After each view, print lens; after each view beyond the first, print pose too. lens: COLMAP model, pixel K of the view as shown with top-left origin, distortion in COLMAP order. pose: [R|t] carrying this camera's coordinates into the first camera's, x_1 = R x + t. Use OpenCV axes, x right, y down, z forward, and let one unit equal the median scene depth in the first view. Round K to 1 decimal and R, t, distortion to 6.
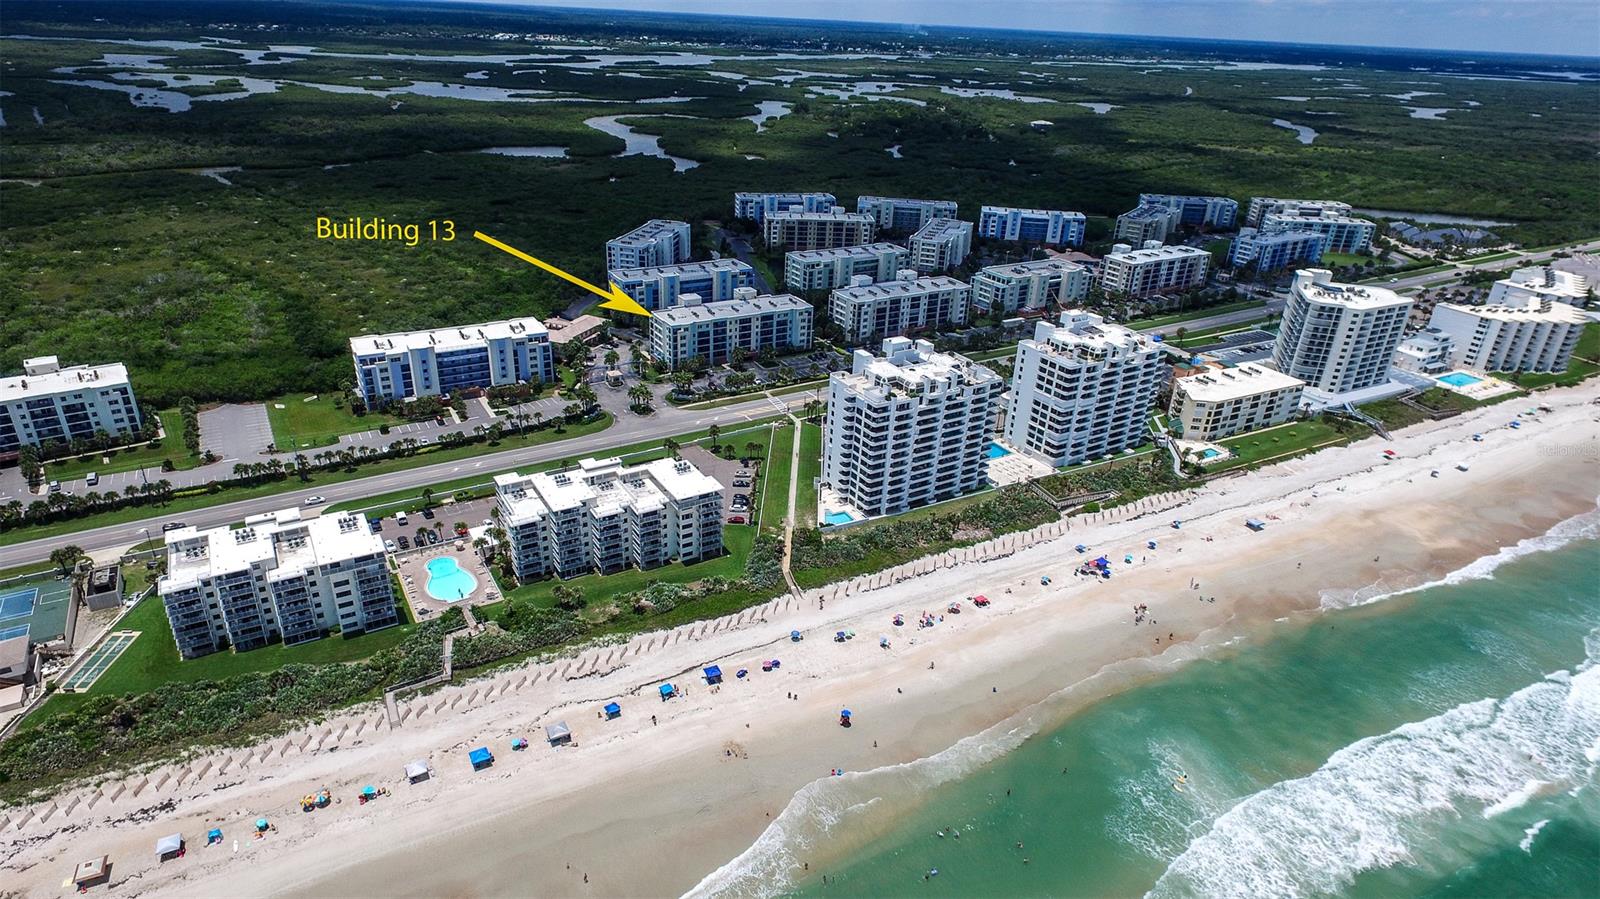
lens RADIAL K [[896.6, 0, 800.0], [0, 896.6, 449.5], [0, 0, 1]] dist [0.006788, 0.000703]
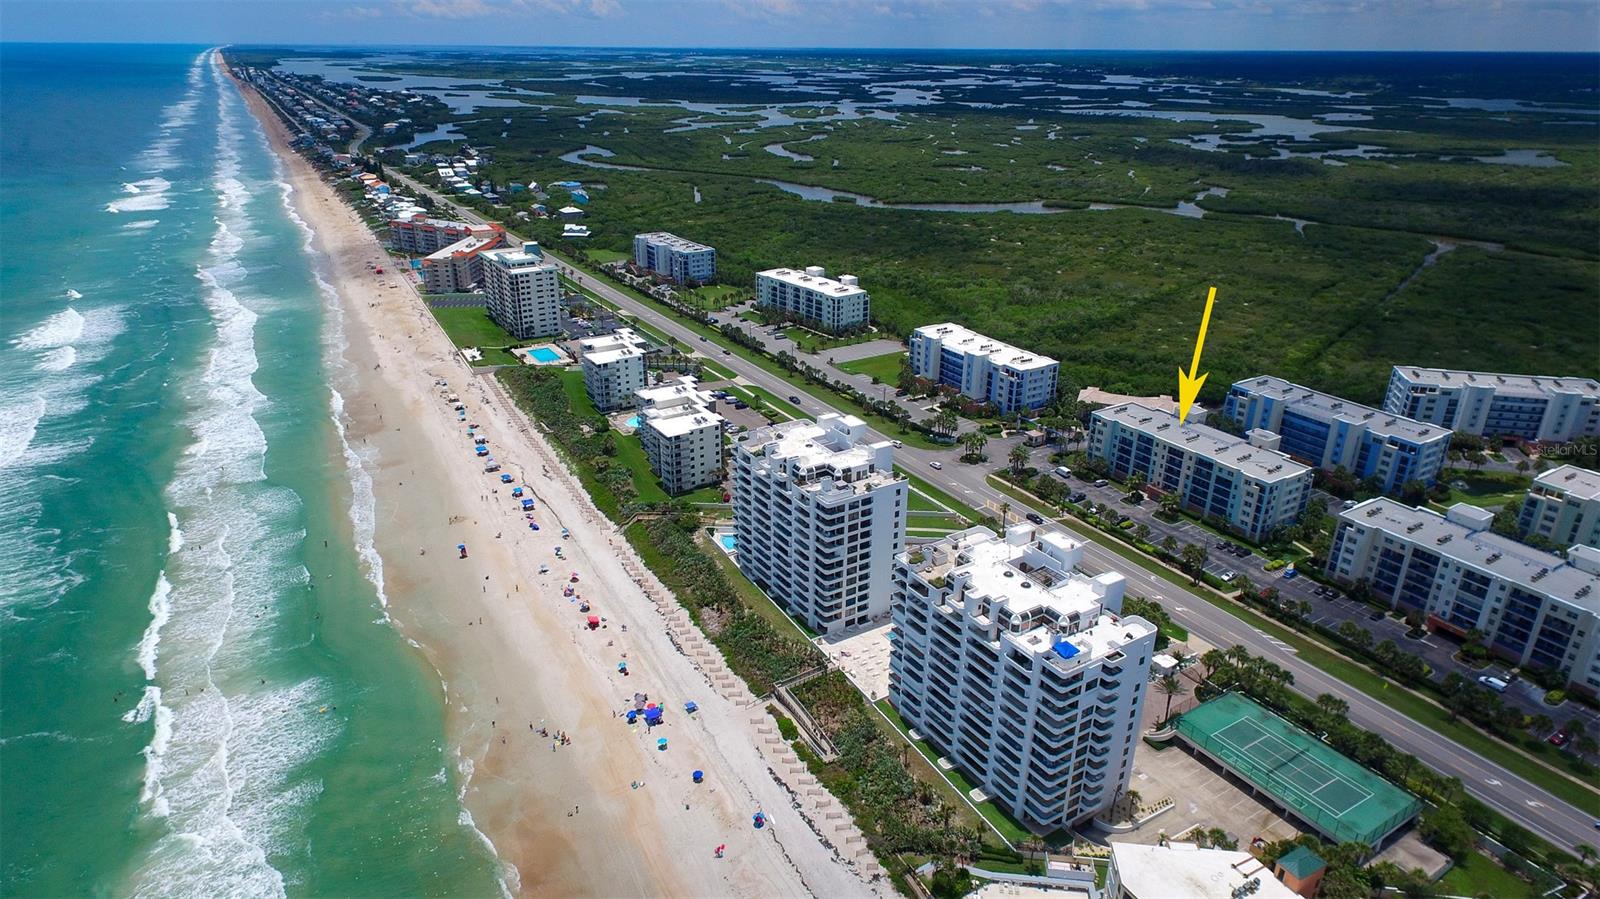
lens RADIAL K [[954.1, 0, 800.0], [0, 954.1, 449.5], [0, 0, 1]] dist [0.002080, 0.000808]
pose [[0.013003, 0.353209, -0.935454, 0.819141], [-0.437247, 0.843356, 0.312356, -0.307890], [0.899248, 0.404963, 0.165406, 0.692499]]
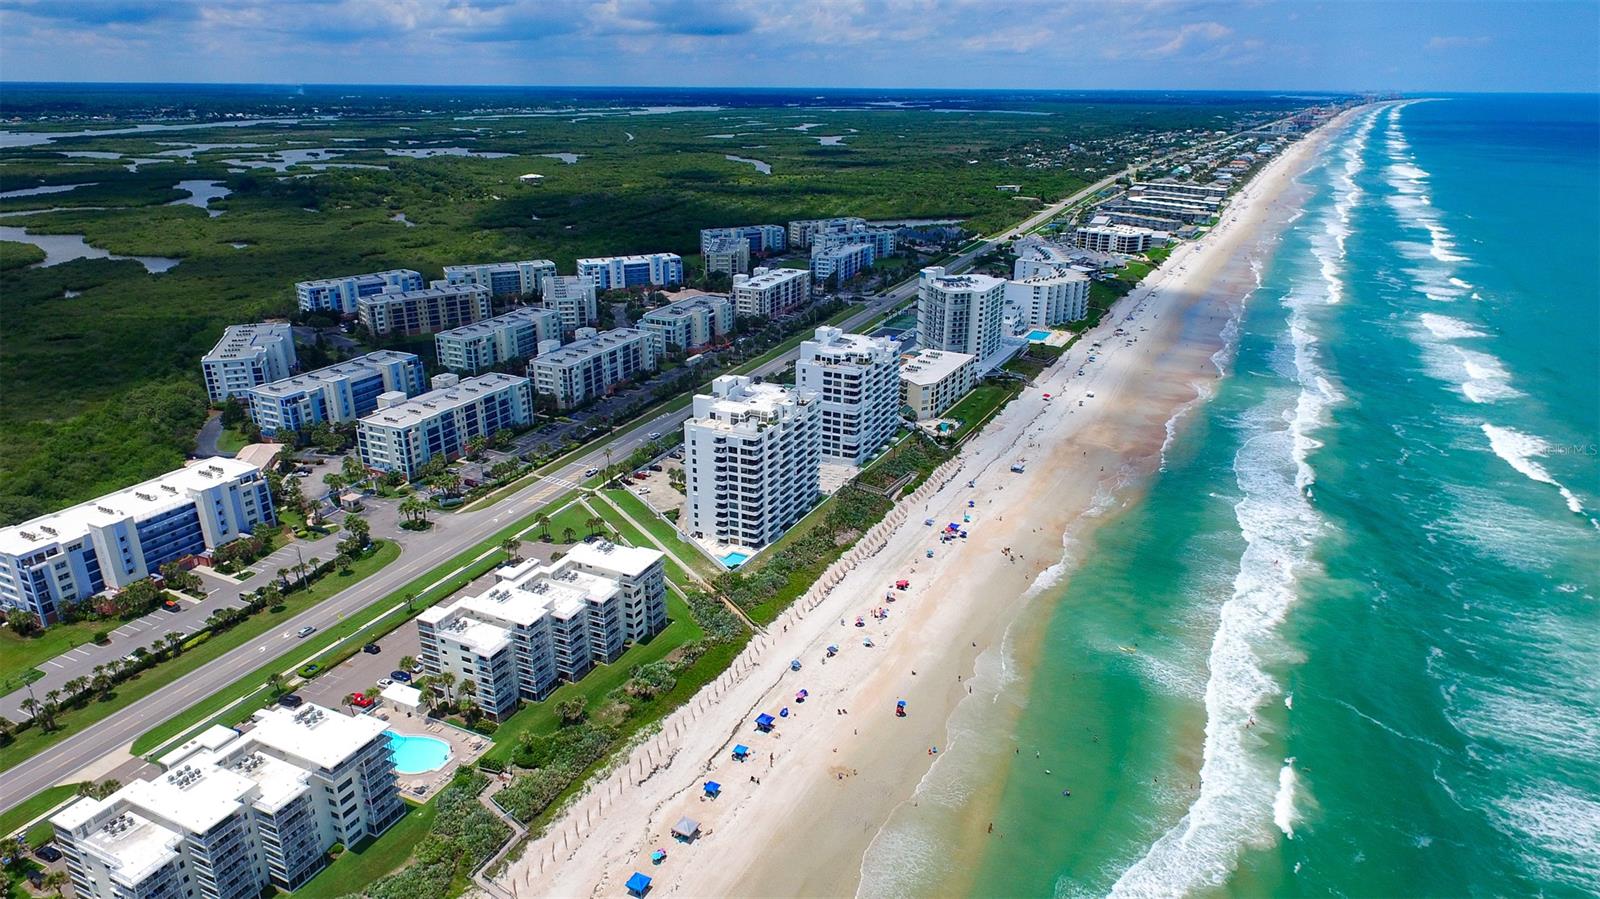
lens RADIAL K [[954.1, 0, 800.0], [0, 954.1, 449.5], [0, 0, 1]] dist [0.002080, 0.000808]
pose [[0.833647, -0.232766, 0.500852, -0.328011], [0.267163, 0.963646, 0.003163, -0.020582], [-0.483380, 0.131172, 0.865527, 0.018073]]
